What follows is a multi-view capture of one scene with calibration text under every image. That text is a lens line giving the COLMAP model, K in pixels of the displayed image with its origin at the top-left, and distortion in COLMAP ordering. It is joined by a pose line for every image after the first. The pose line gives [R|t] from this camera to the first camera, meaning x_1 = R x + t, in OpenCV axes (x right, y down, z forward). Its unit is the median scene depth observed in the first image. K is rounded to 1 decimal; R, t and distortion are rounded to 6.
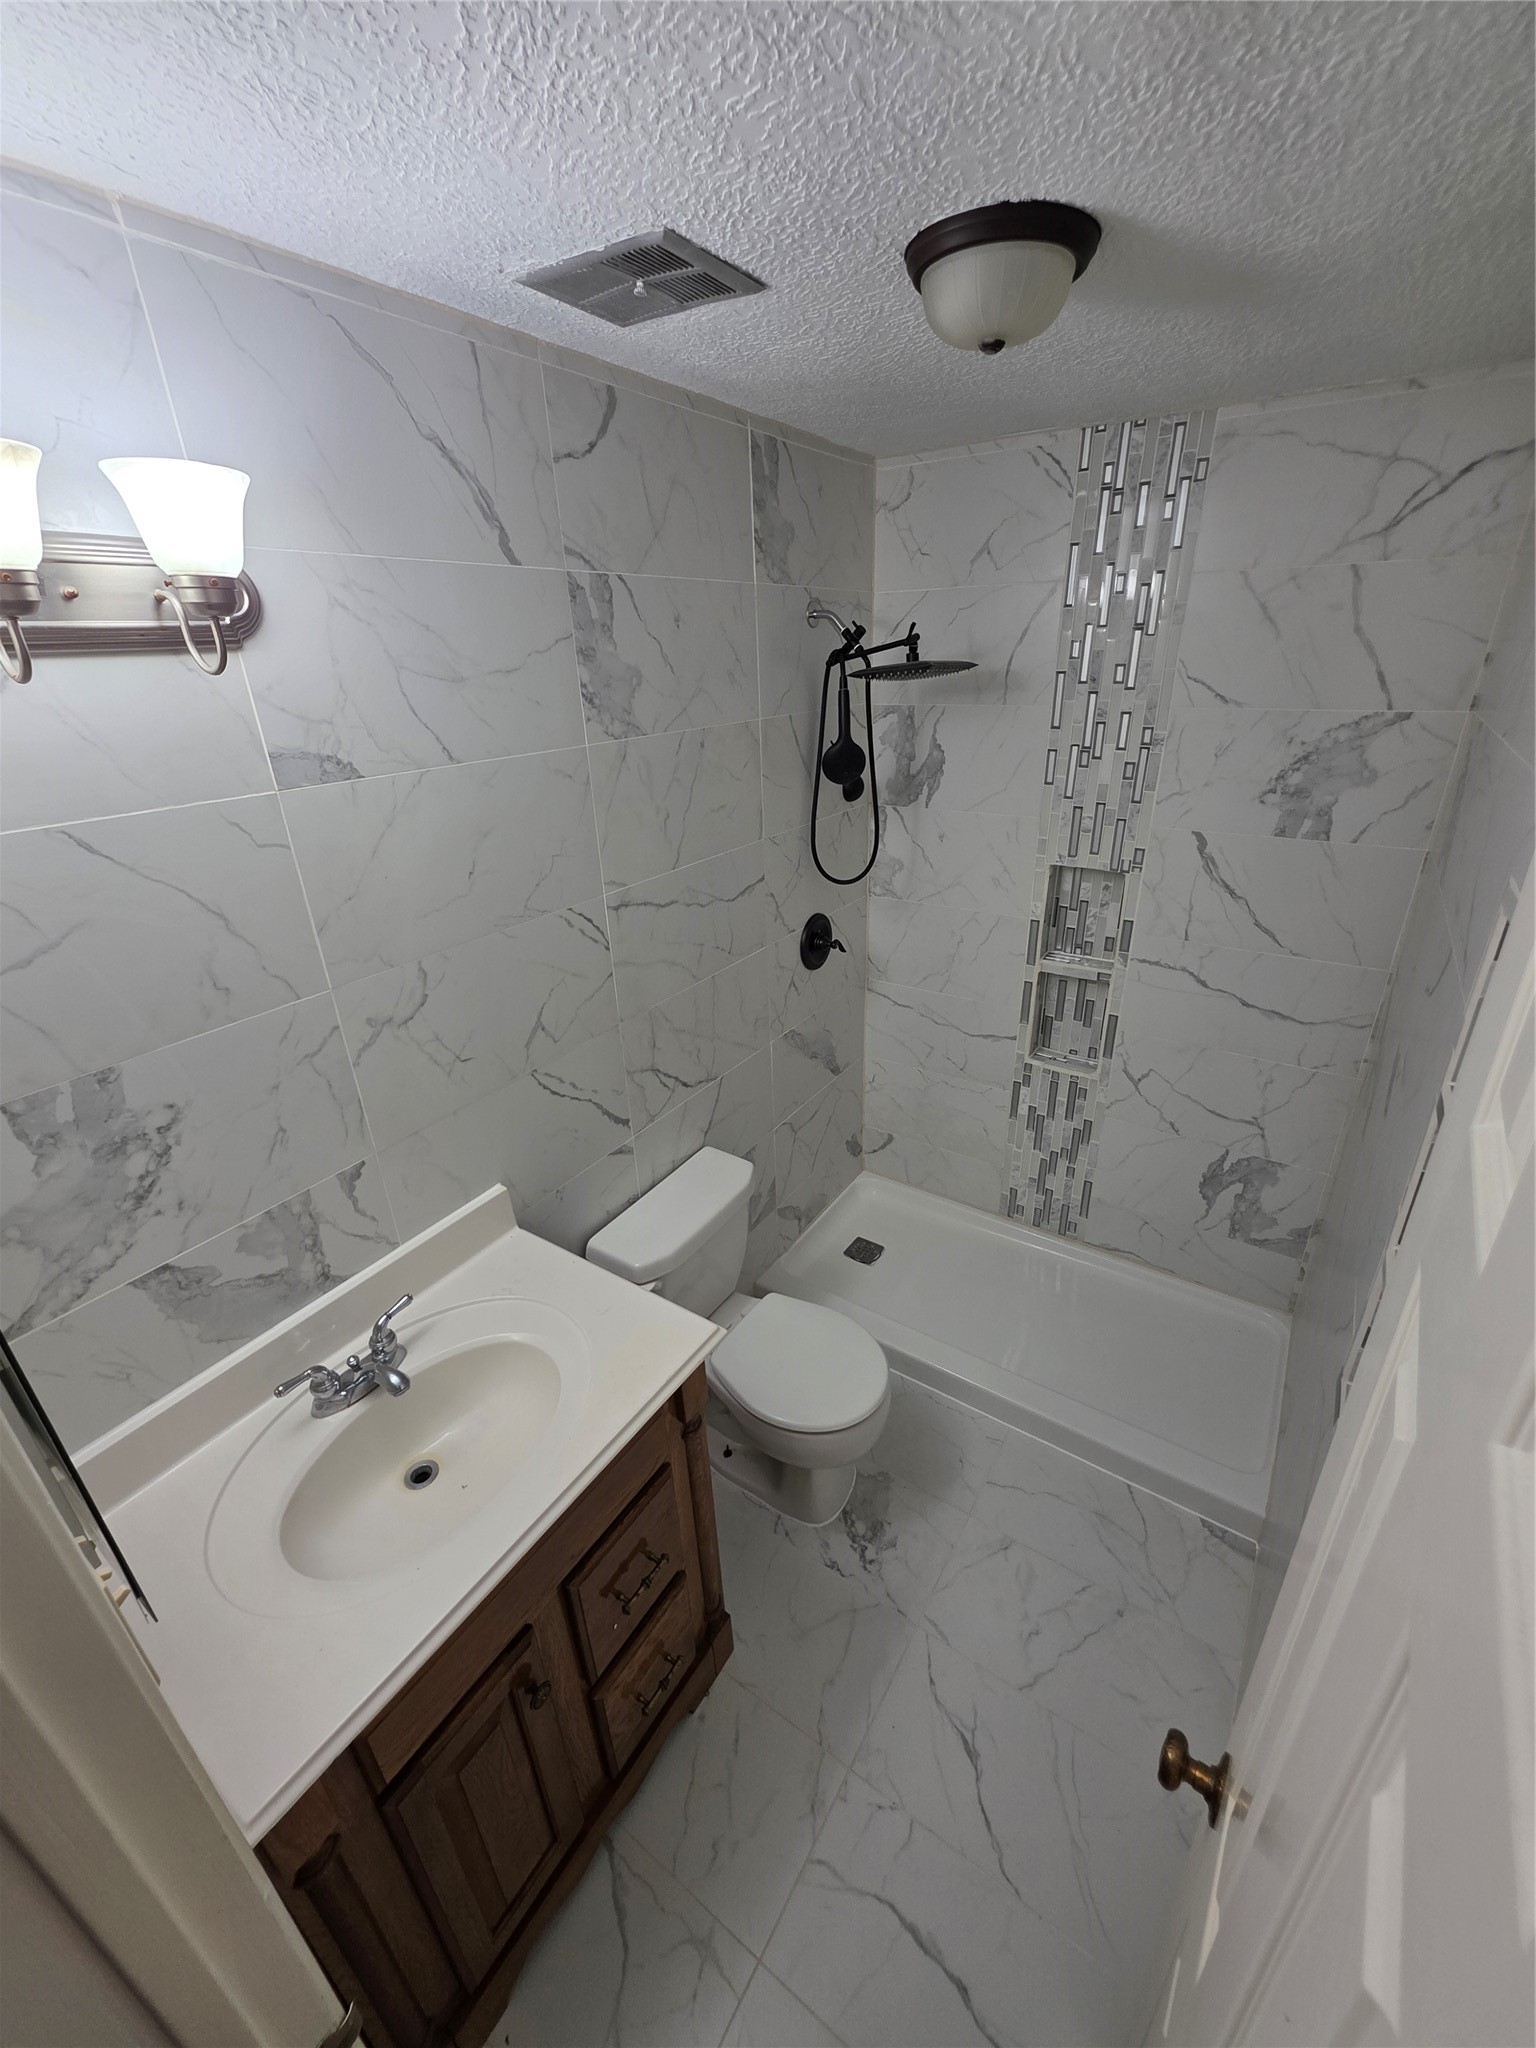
lens RADIAL K [[825.3, 0, 767.6], [0, 825.3, 1018.7], [0, 0, 1]] dist [-0.000565, -0.000454]
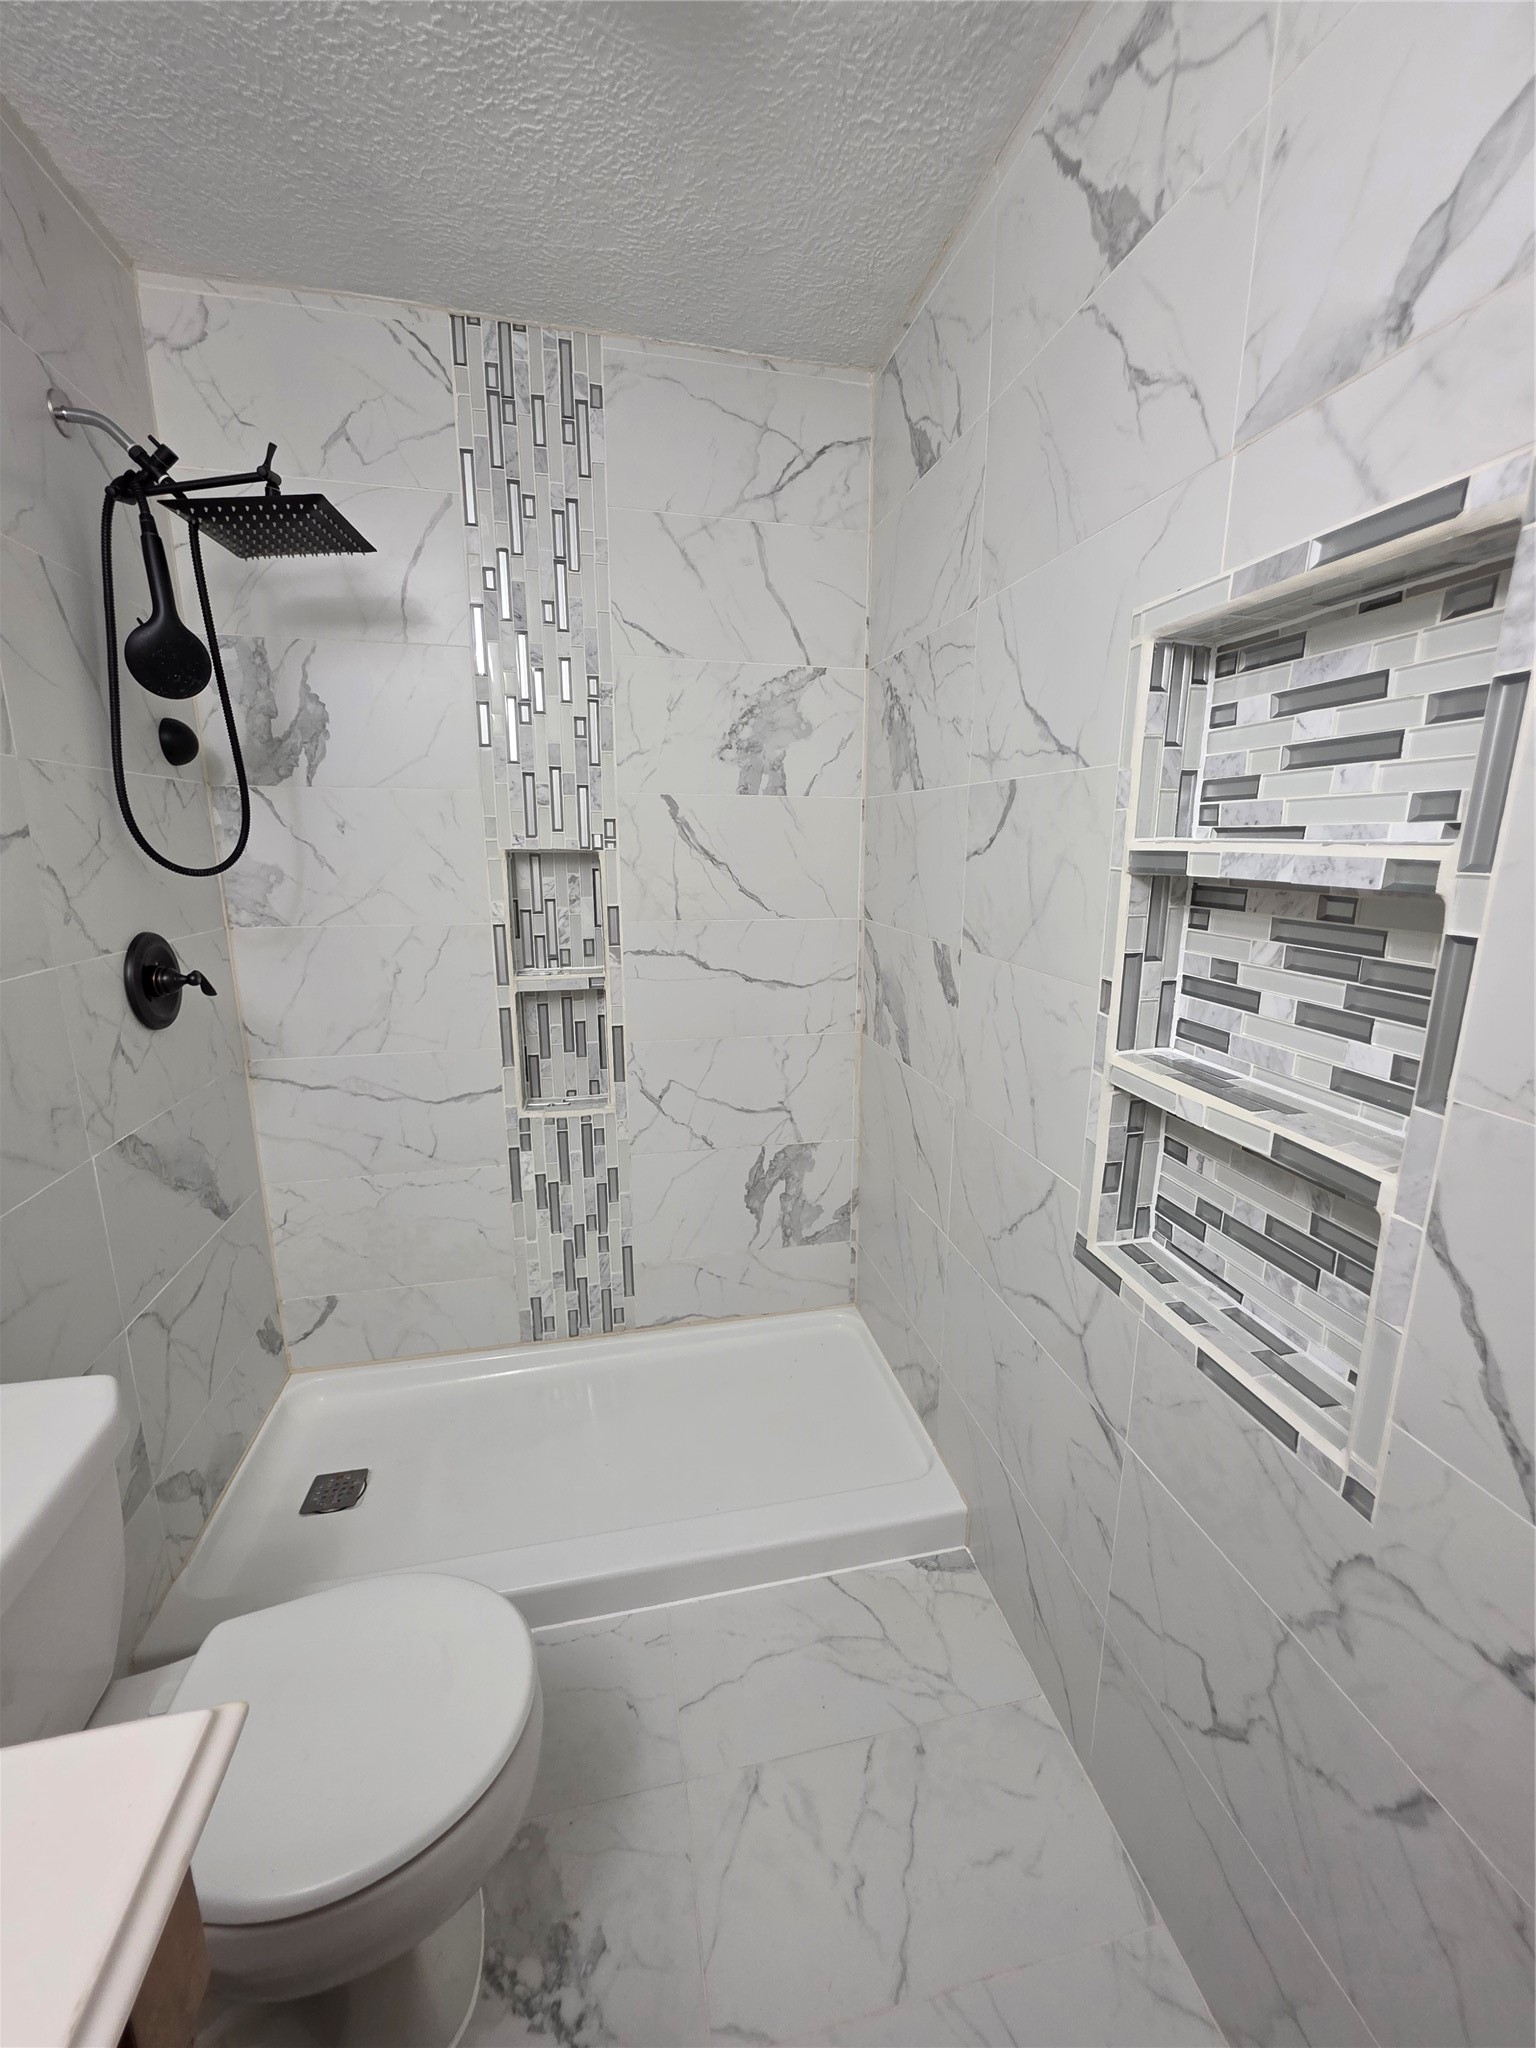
lens RADIAL K [[825.3, 0, 782.8], [0, 825.3, 1022.1], [0, 0, 1]] dist [-0.000565, -0.000454]
pose [[0.682711, -0.121836, 0.720459, -0.066474], [0.273904, 0.956776, -0.097754, 0.123771], [-0.677408, 0.264074, 0.686573, 0.331020]]
